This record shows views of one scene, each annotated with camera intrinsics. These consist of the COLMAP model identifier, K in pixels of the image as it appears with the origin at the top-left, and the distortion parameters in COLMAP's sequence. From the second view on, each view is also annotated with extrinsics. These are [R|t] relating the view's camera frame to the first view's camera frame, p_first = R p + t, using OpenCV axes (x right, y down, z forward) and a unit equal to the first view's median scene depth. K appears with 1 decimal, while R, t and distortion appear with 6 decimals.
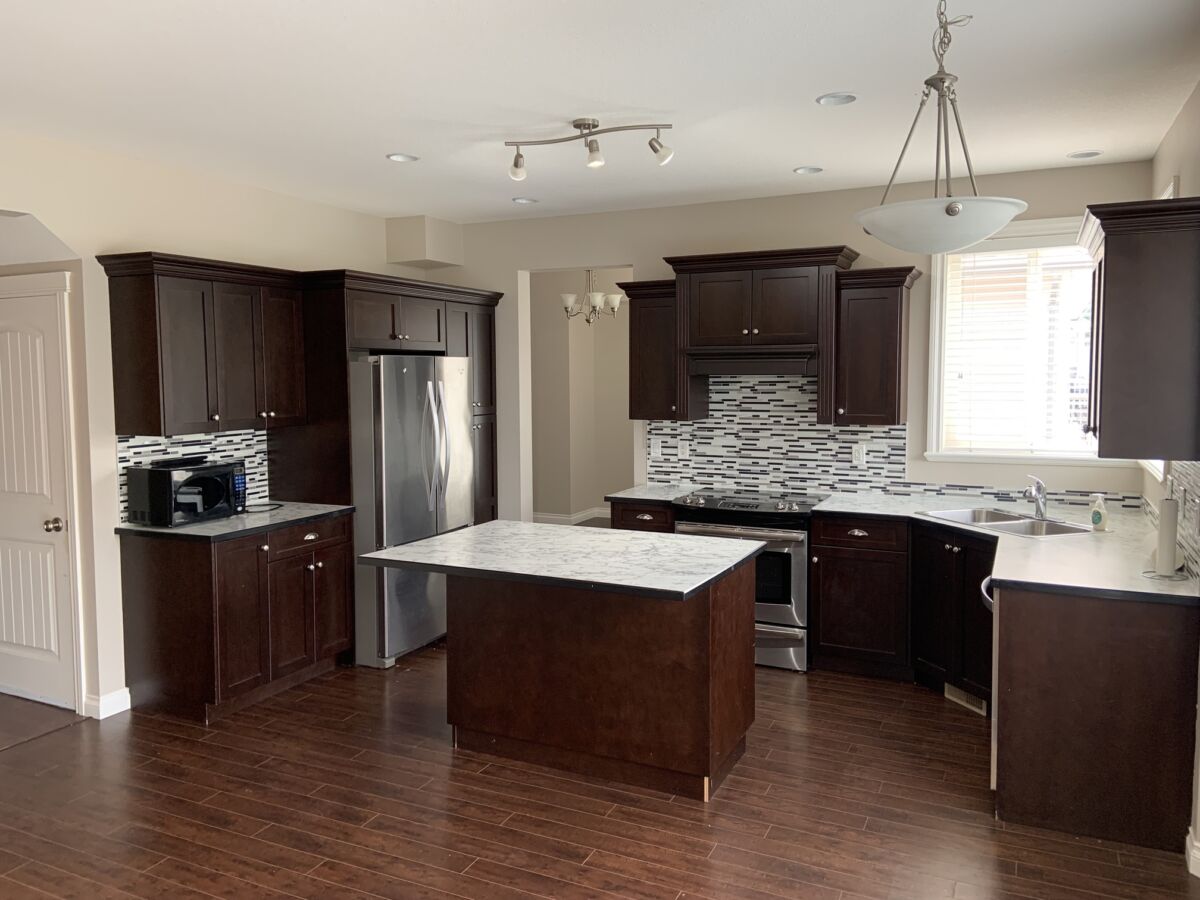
lens RADIAL K [[910.1, 0, 600.0], [0, 910.1, 450.0], [0, 0, 1]] dist [0.110093, -0.143631]
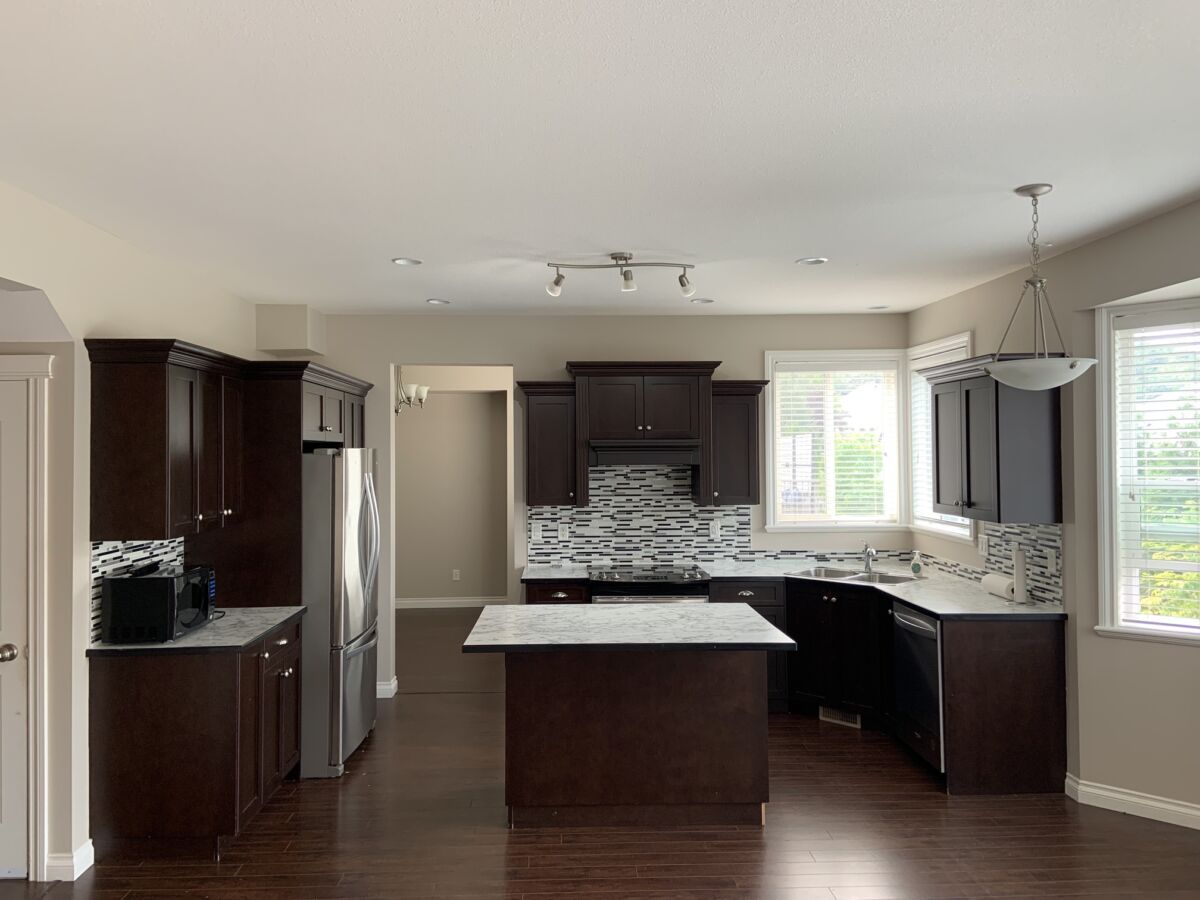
lens RADIAL K [[910.1, 0, 600.0], [0, 910.1, 450.0], [0, 0, 1]] dist [0.110093, -0.143631]
pose [[0.883289, 0.000361, 0.468828, -0.421569], [0.042417, 0.995837, -0.080683, -0.009135], [-0.466906, 0.091152, 0.879597, 0.001847]]
